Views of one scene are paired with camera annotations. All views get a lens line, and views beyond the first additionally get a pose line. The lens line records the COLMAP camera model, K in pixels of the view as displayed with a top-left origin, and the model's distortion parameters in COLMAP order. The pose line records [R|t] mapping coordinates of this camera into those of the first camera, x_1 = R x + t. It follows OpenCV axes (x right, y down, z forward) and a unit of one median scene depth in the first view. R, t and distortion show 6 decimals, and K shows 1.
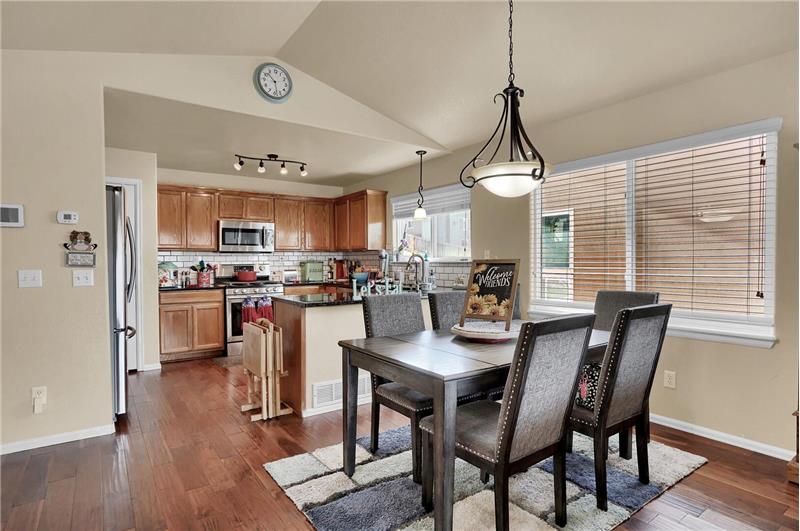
lens RADIAL K [[409.3, 0, 398.5], [0, 409.3, 267.5], [0, 0, 1]] dist [-0.039209, 0.014221]
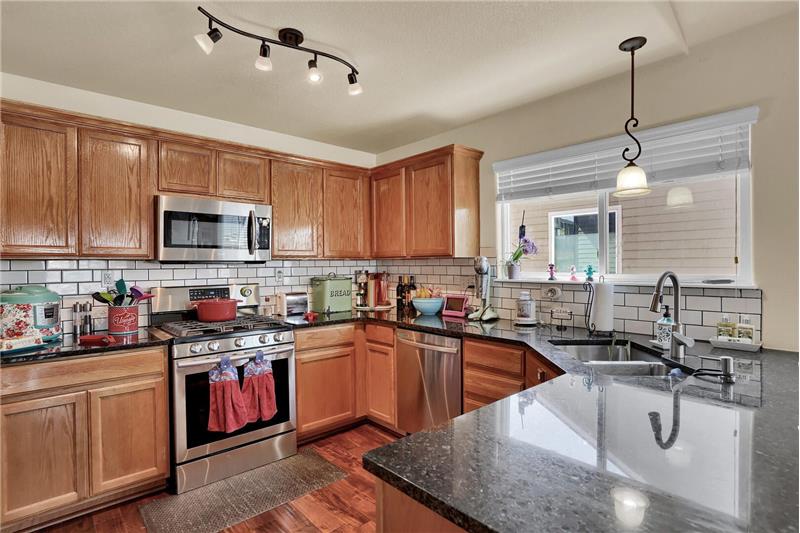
lens RADIAL K [[409.3, 0, 407.3], [0, 409.3, 270.0], [0, 0, 1]] dist [-0.039209, 0.014221]
pose [[0.993078, -0.001701, 0.117448, -0.204190], [0.002069, 0.999993, -0.003010, -0.026612], [-0.117442, 0.003232, 0.993075, 0.489087]]
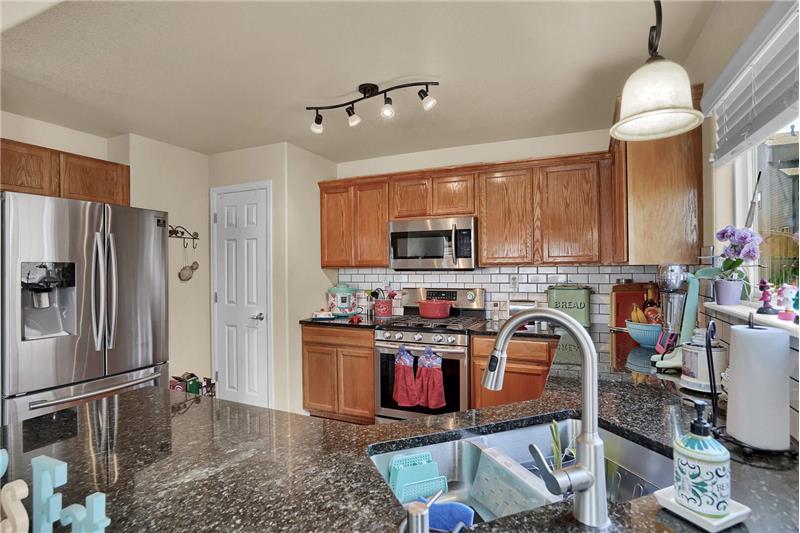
lens RADIAL K [[409.3, 0, 397.8], [0, 409.3, 265.9], [0, 0, 1]] dist [-0.039209, 0.014221]
pose [[0.499084, -0.001166, -0.866553, 0.133301], [-0.011277, 0.999906, -0.007840, -0.038753], [0.866480, 0.013685, 0.499024, 0.663964]]
